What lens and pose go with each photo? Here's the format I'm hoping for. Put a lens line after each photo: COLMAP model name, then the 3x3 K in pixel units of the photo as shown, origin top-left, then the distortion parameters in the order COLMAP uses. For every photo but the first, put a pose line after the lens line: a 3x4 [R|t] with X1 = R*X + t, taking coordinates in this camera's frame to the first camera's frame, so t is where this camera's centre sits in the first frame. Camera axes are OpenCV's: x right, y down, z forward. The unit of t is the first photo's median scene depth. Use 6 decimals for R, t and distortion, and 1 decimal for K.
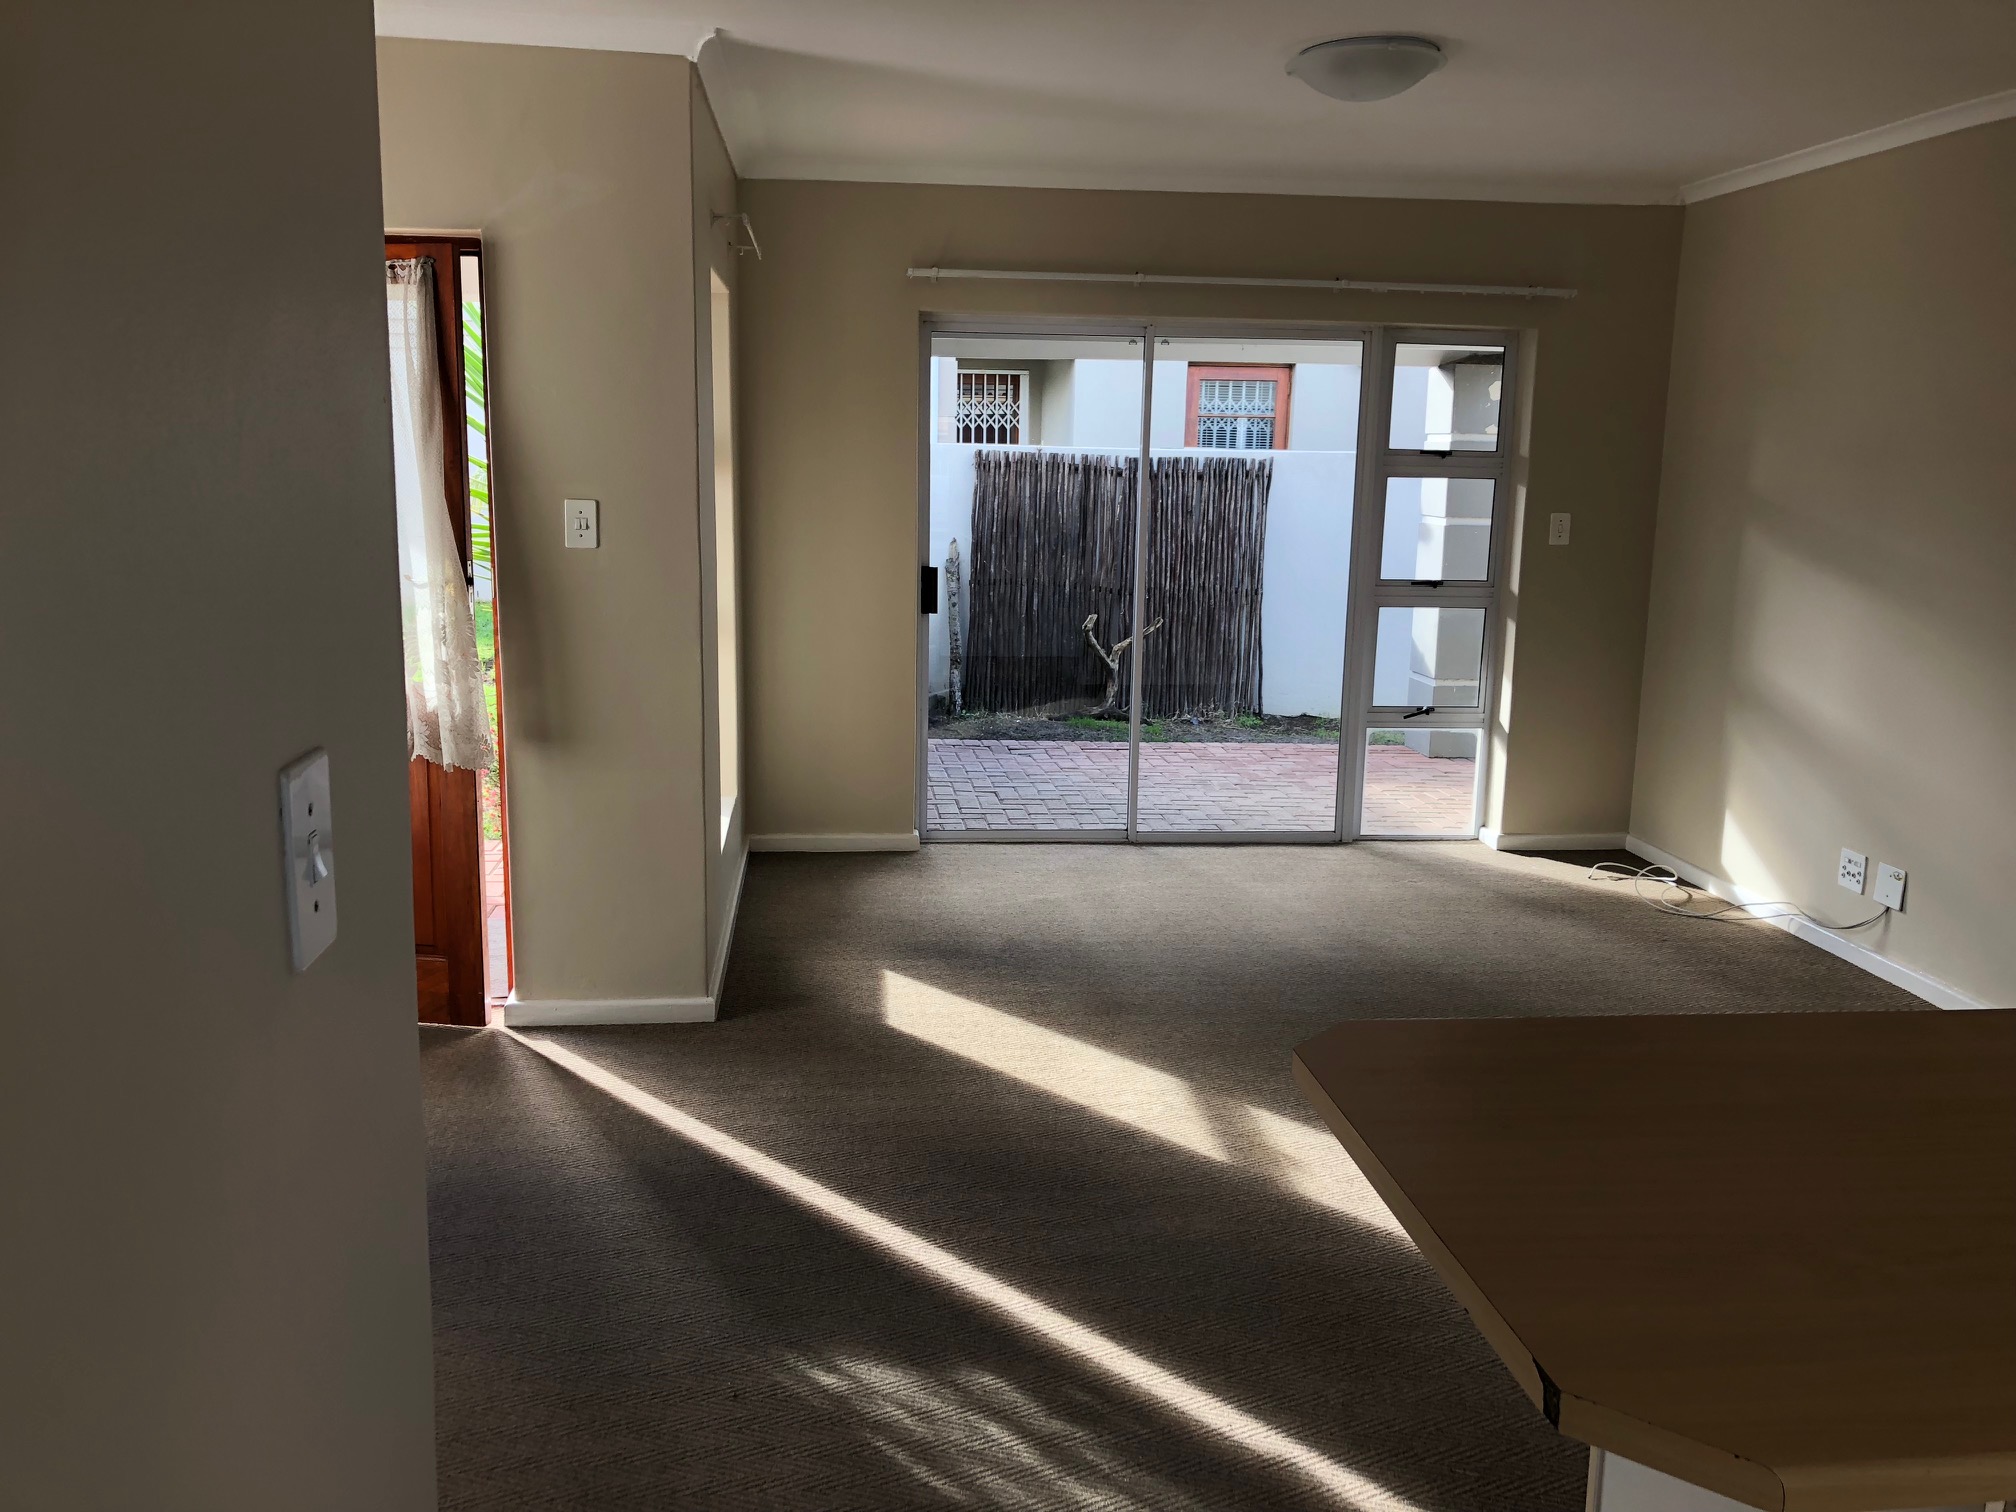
lens RADIAL K [[1656.9, 0, 1005.4], [0, 1656.9, 753.4], [0, 0, 1]] dist [0.043245, -0.001067]
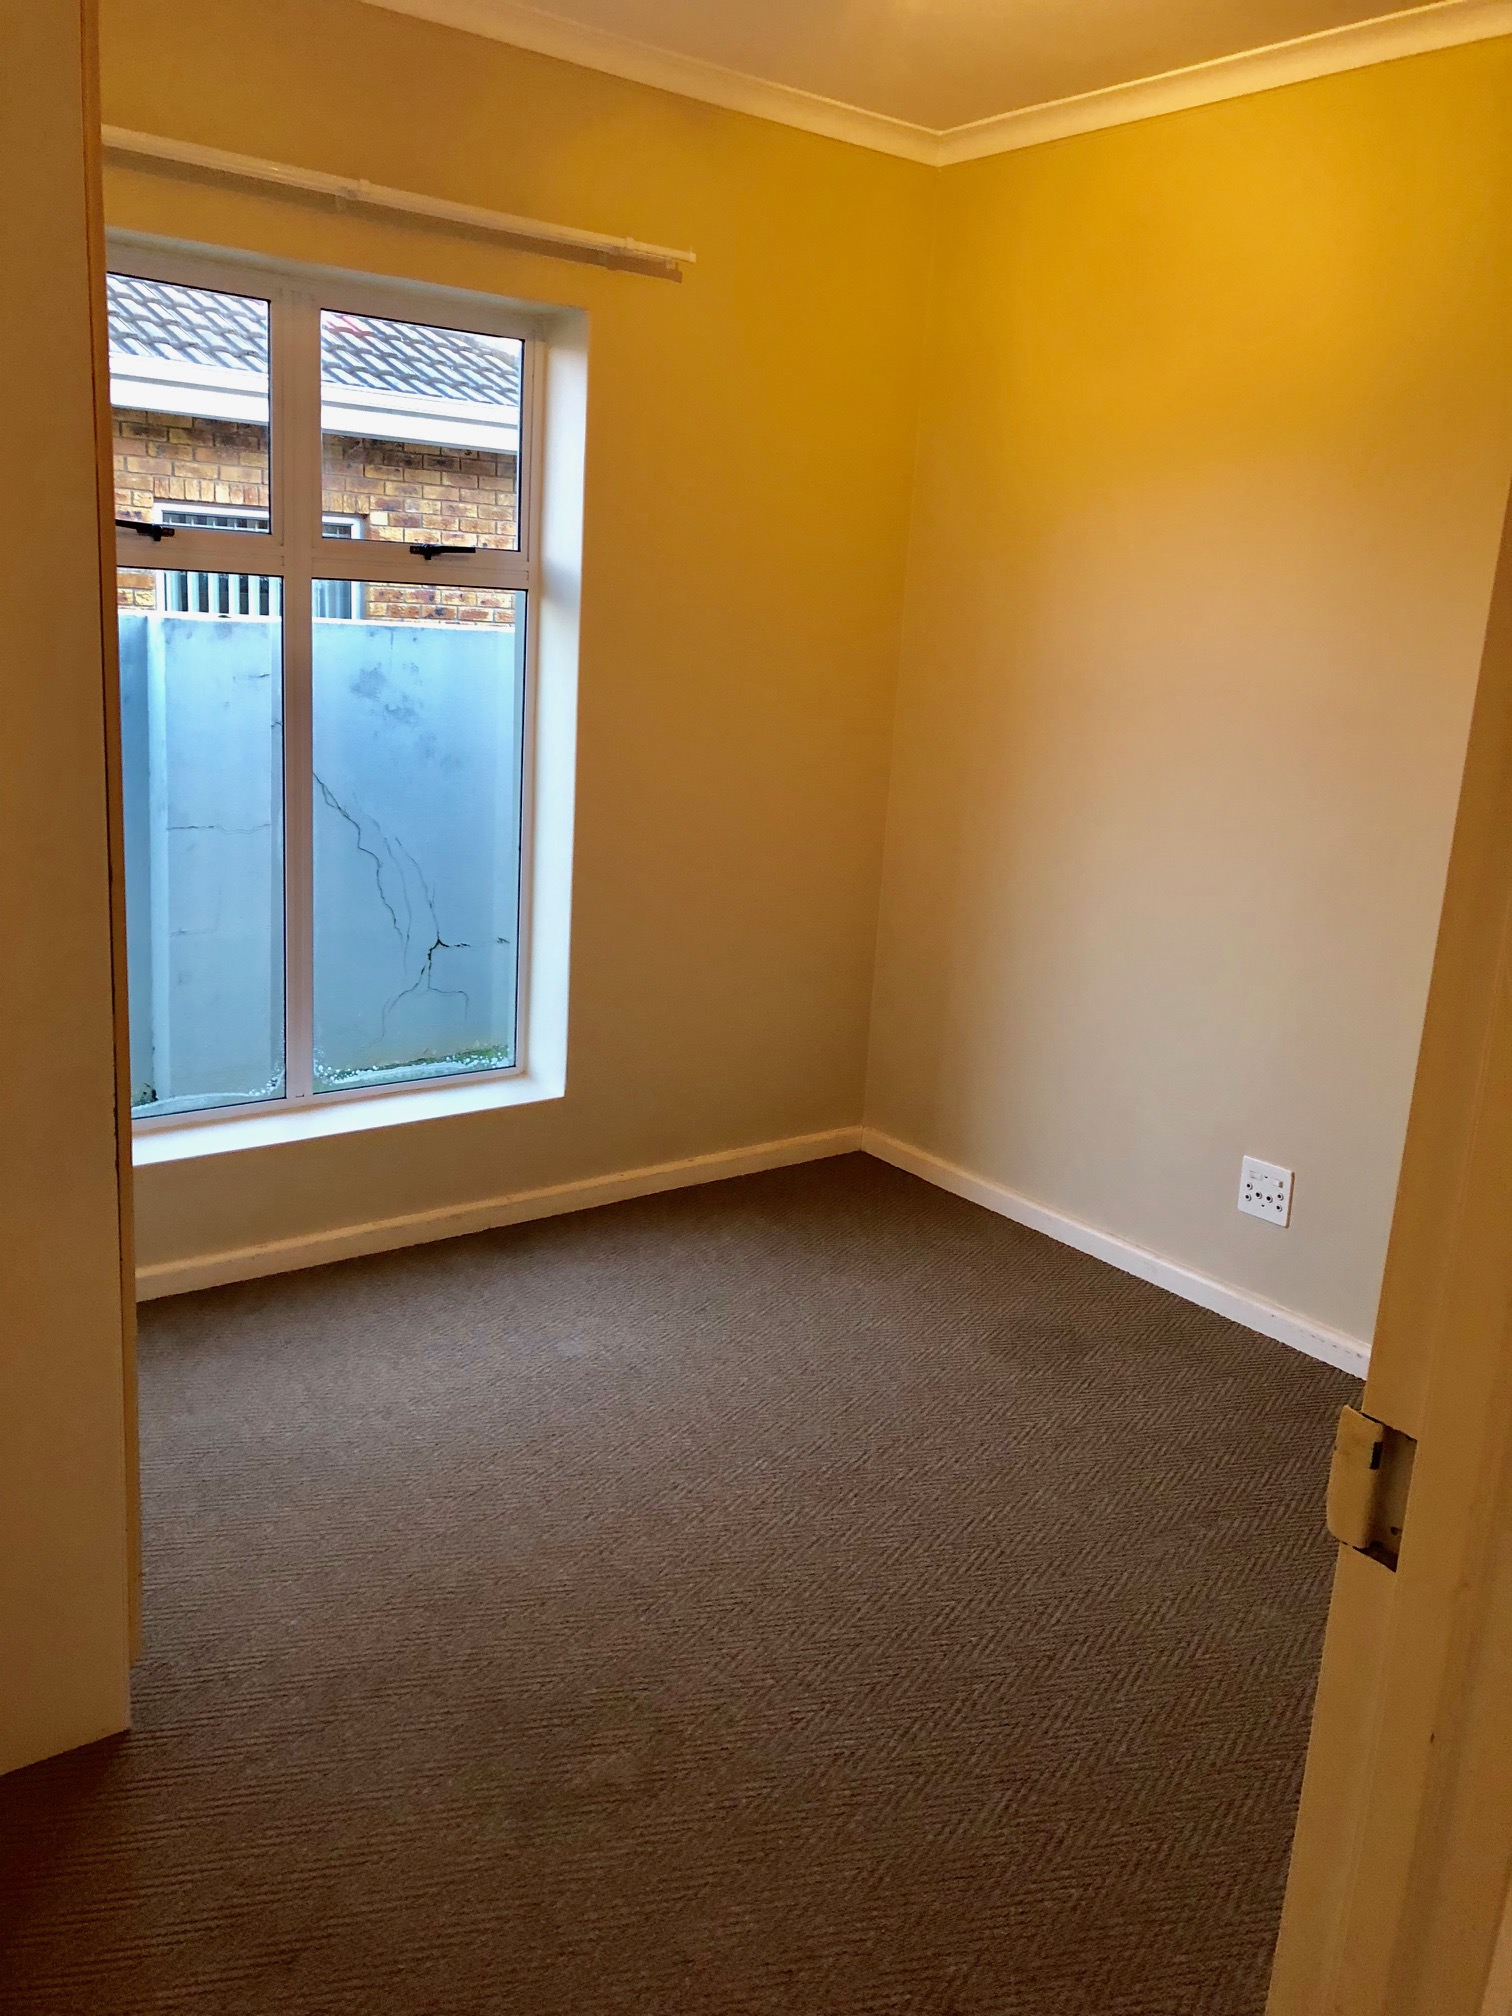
lens RADIAL K [[1656.9, 0, 752.3], [0, 1656.9, 998.3], [0, 0, 1]] dist [0.043245, -0.001067]
pose [[0.849950, -0.098810, 0.517515, -0.018009], [0.062462, 0.994227, 0.087243, -0.081178], [-0.523148, -0.041827, 0.851215, 0.533774]]
